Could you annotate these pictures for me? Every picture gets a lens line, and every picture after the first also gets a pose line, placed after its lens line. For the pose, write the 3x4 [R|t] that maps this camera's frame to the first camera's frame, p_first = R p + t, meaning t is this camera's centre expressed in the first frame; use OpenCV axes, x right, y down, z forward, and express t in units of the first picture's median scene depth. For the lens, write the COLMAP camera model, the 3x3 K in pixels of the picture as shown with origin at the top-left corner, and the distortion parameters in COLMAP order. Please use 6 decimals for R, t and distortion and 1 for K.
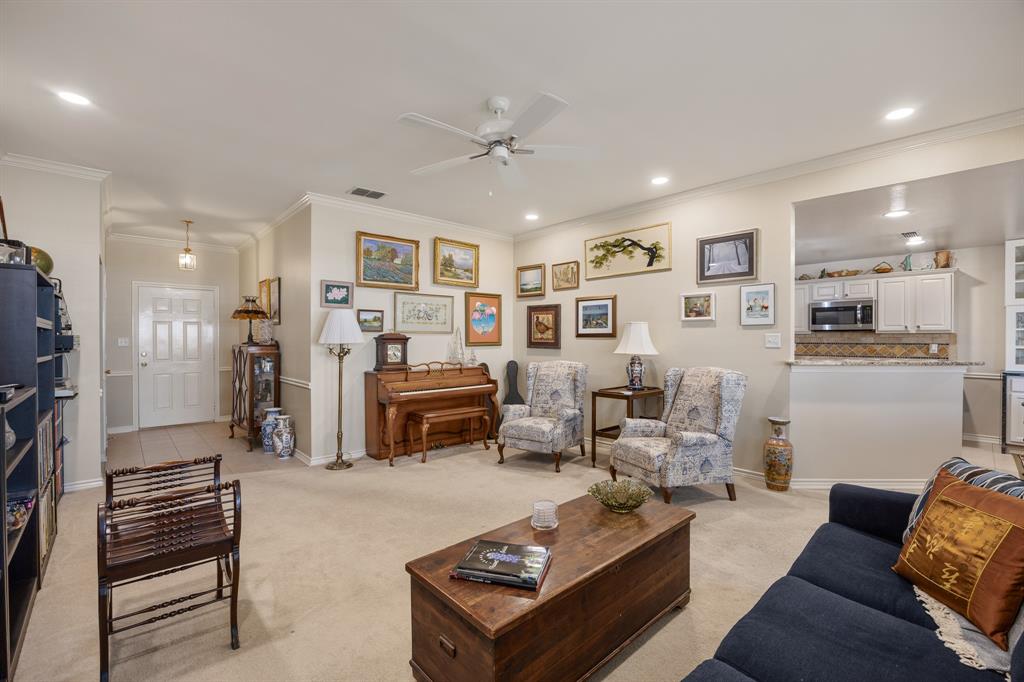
lens RADIAL K [[456.4, 0, 515.5], [0, 456.4, 335.7], [0, 0, 1]] dist [-0.009469, 0.001615]
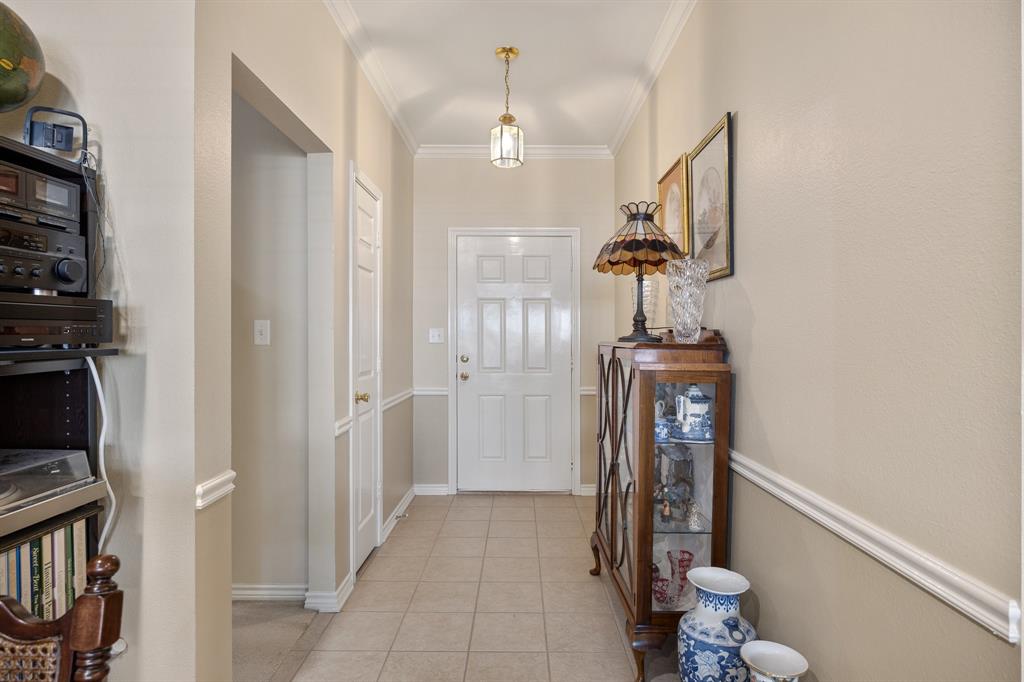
lens RADIAL K [[543.7, 0, 513.2], [0, 543.7, 339.2], [0, 0, 1]] dist [-0.003592, -0.000084]
pose [[0.741176, 0.006456, -0.671279, -0.375305], [0.002052, 0.999927, 0.011882, 0.011611], [0.671307, -0.010184, 0.741109, 0.626532]]
